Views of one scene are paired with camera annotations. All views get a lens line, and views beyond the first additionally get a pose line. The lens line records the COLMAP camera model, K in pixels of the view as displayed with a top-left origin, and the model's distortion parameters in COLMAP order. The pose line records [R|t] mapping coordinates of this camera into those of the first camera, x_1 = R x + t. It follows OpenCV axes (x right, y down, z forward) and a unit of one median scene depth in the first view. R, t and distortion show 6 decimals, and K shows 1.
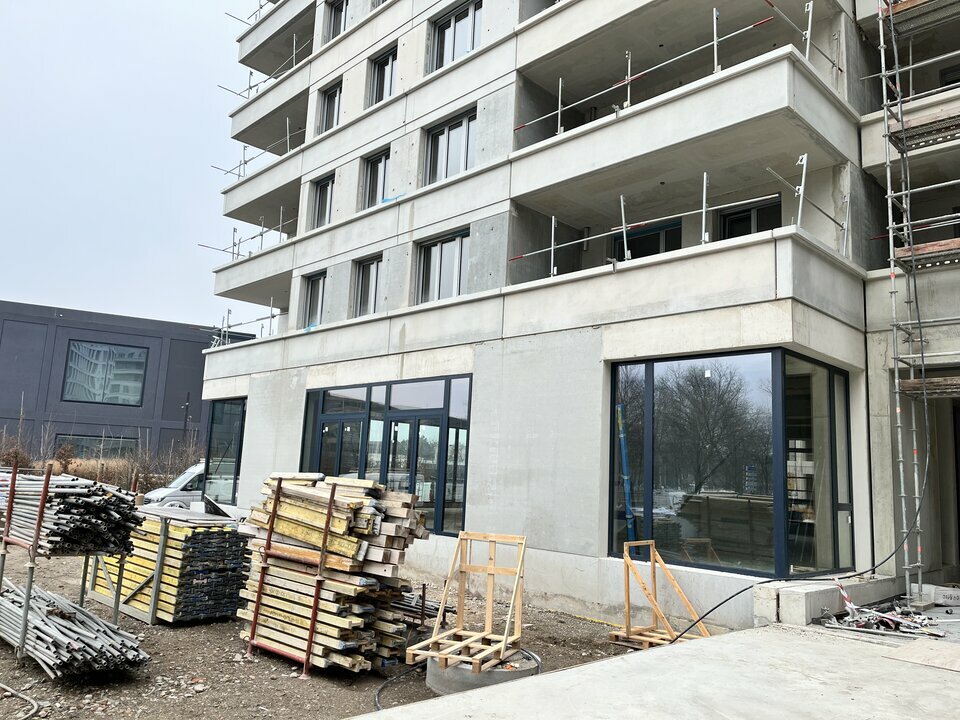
lens RADIAL K [[721.0, 0, 482.3], [0, 721.0, 365.1], [0, 0, 1]] dist [0.060898, -0.082777]
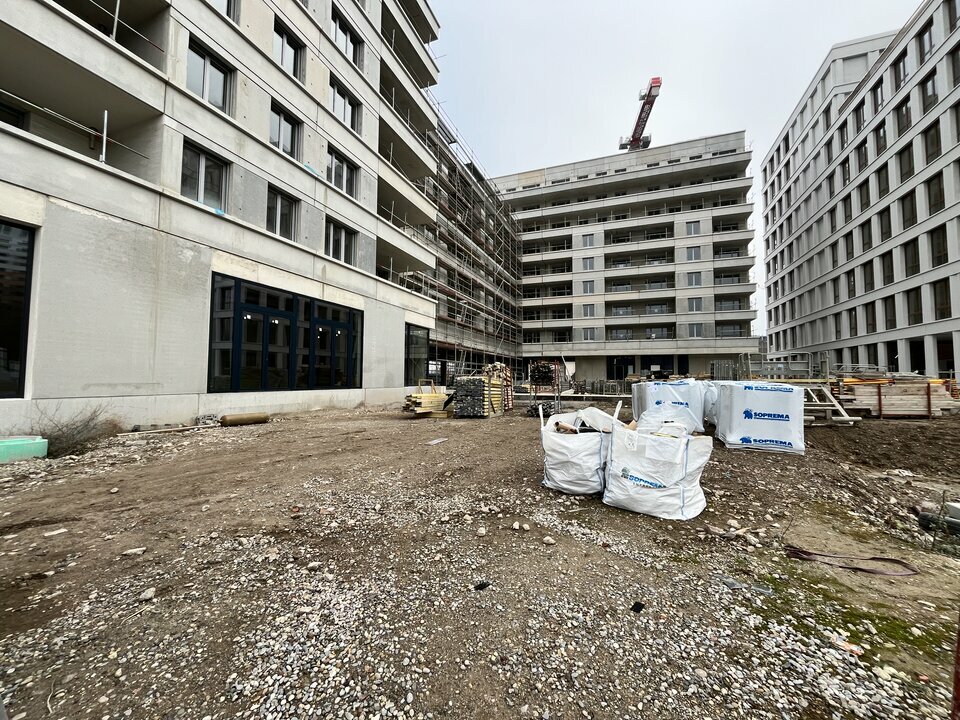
lens RADIAL K [[387.5, 0, 481.7], [0, 387.5, 358.4], [0, 0, 1]] dist [-0.008576, -0.000369]
pose [[-0.421064, -0.002752, 0.907027, -1.024635], [-0.161996, 0.984145, -0.072216, 0.151146], [-0.892447, -0.177342, -0.414834, 0.998977]]
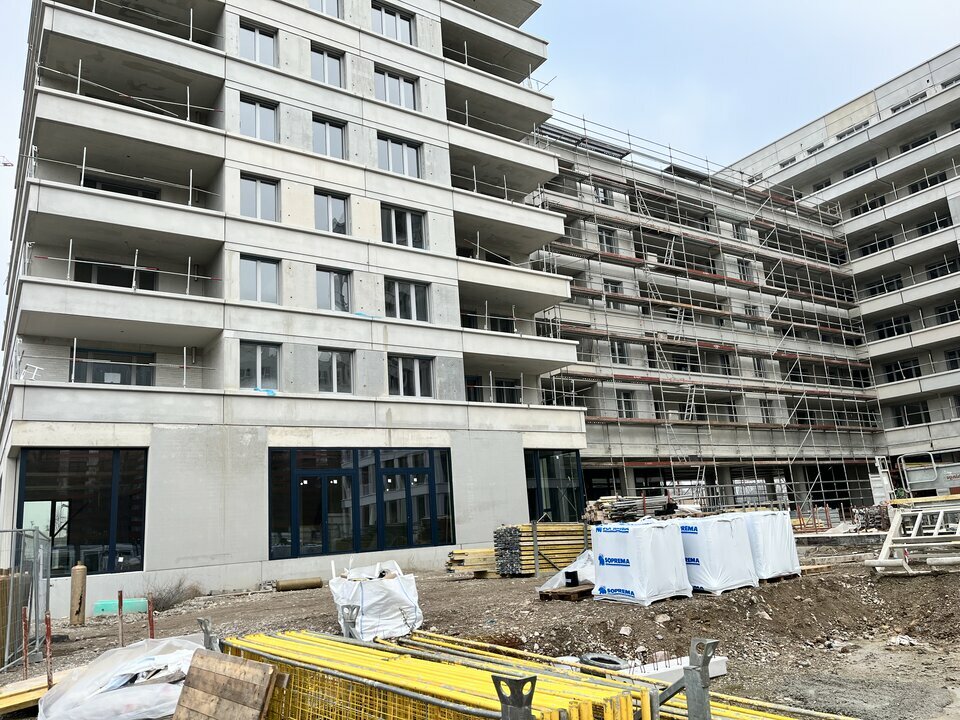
lens RADIAL K [[721.0, 0, 475.0], [0, 721.0, 362.9], [0, 0, 1]] dist [0.060898, -0.082777]
pose [[0.174690, 0.163062, 0.971027, -1.498078], [-0.071109, 0.985706, -0.152734, 0.062081], [-0.982052, -0.042367, 0.183788, 0.559139]]
